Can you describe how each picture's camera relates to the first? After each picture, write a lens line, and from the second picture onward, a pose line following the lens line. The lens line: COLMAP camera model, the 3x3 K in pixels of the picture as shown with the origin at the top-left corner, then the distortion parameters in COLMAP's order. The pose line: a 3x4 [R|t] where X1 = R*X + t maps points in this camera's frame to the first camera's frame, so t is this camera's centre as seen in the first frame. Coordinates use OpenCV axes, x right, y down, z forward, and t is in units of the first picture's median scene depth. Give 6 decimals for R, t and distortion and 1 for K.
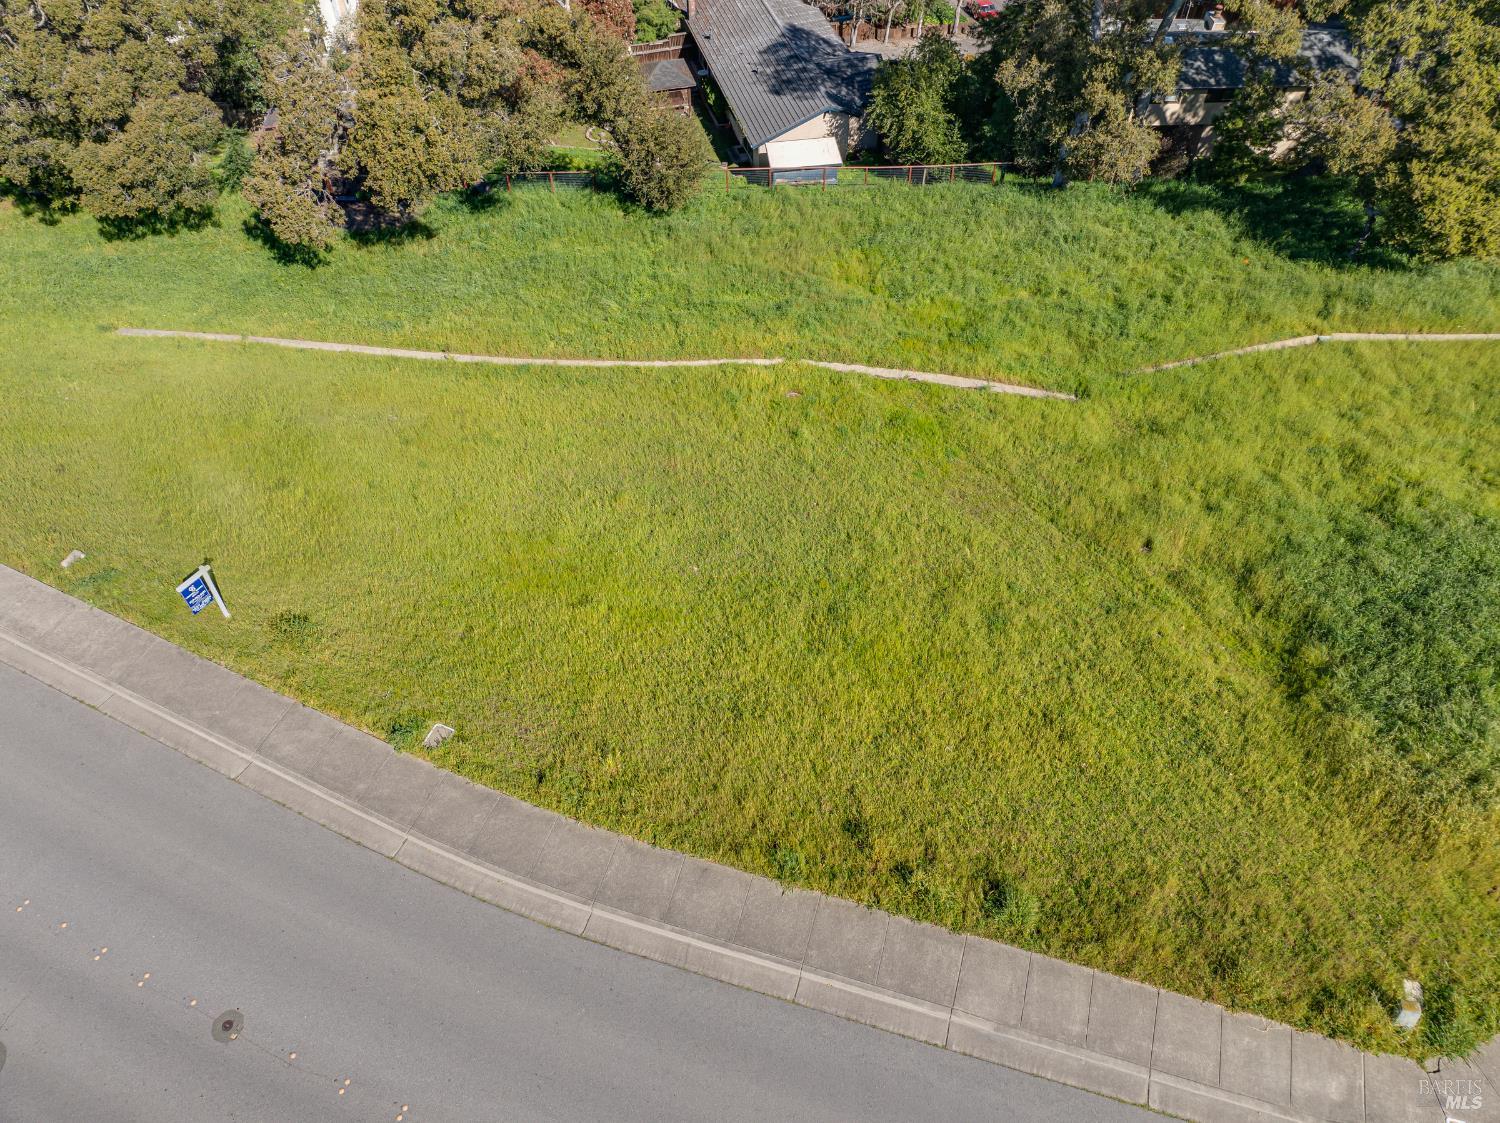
lens RADIAL K [[1075.3, 0, 750.0], [0, 1075.3, 561.5], [0, 0, 1]] dist [-0.050267, 0.024253]
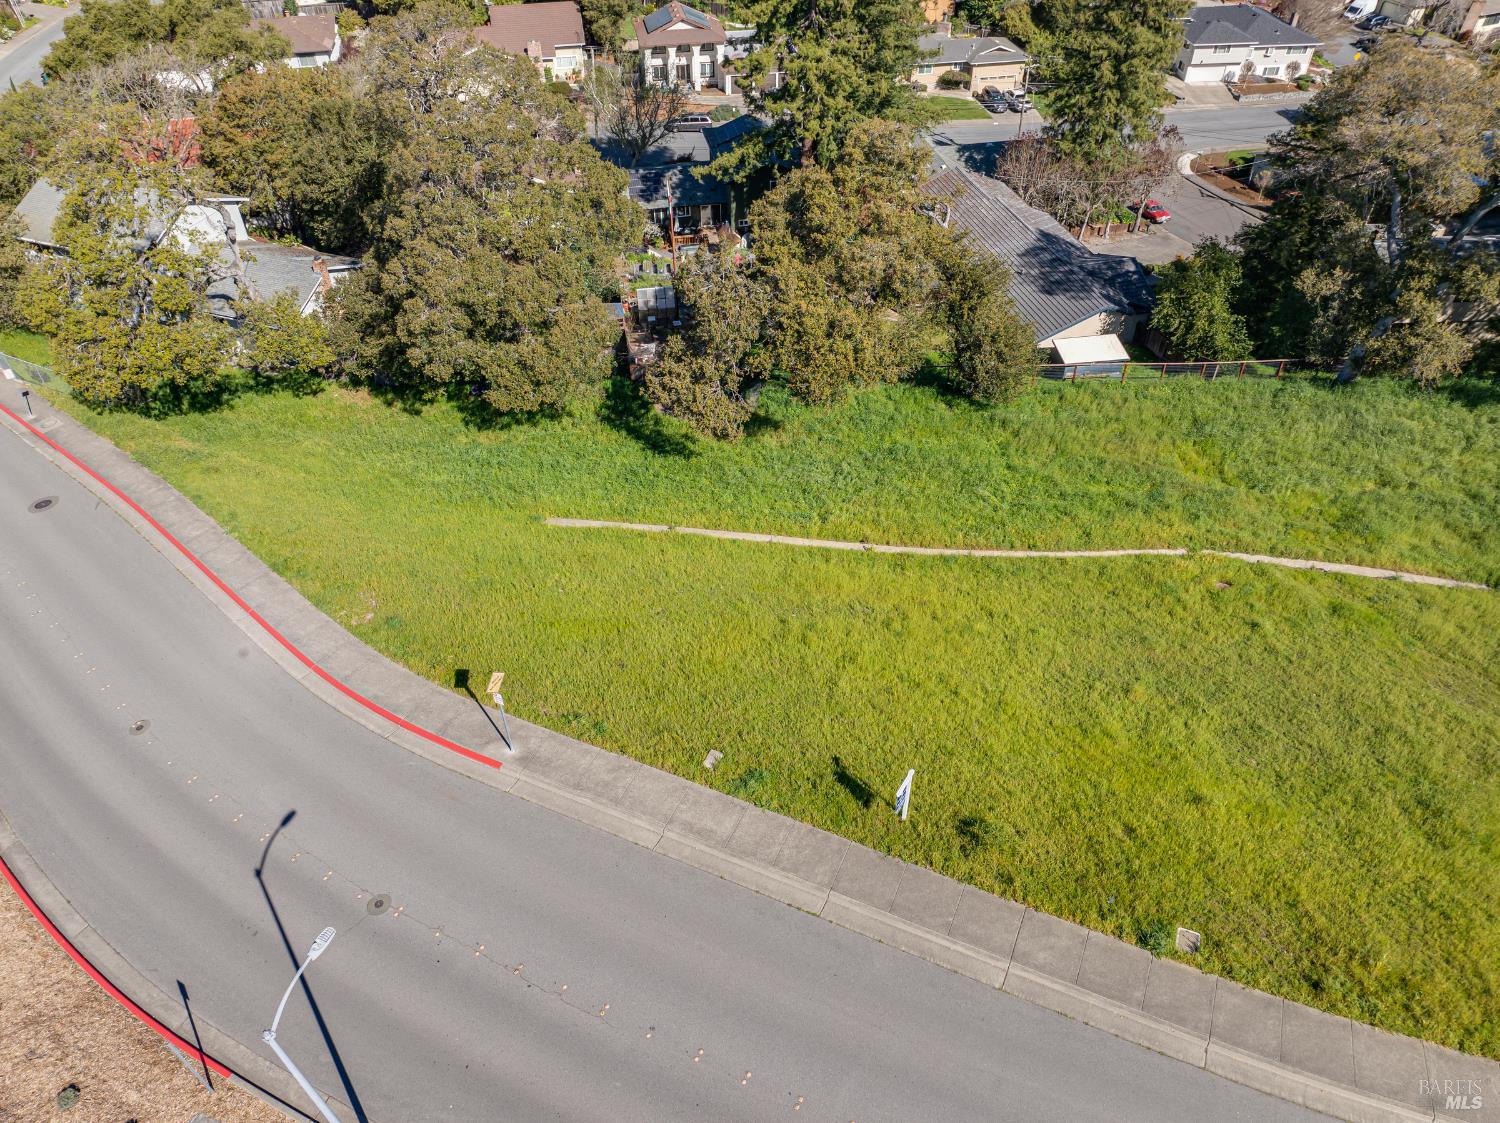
lens RADIAL K [[1075.3, 0, 750.0], [0, 1075.3, 561.5], [0, 0, 1]] dist [-0.050267, 0.024253]
pose [[1.000000, -0.000720, 0.000070, -0.340227], [0.000722, 0.989413, -0.145125, -0.022808], [0.000035, 0.145125, 0.989413, -0.024501]]
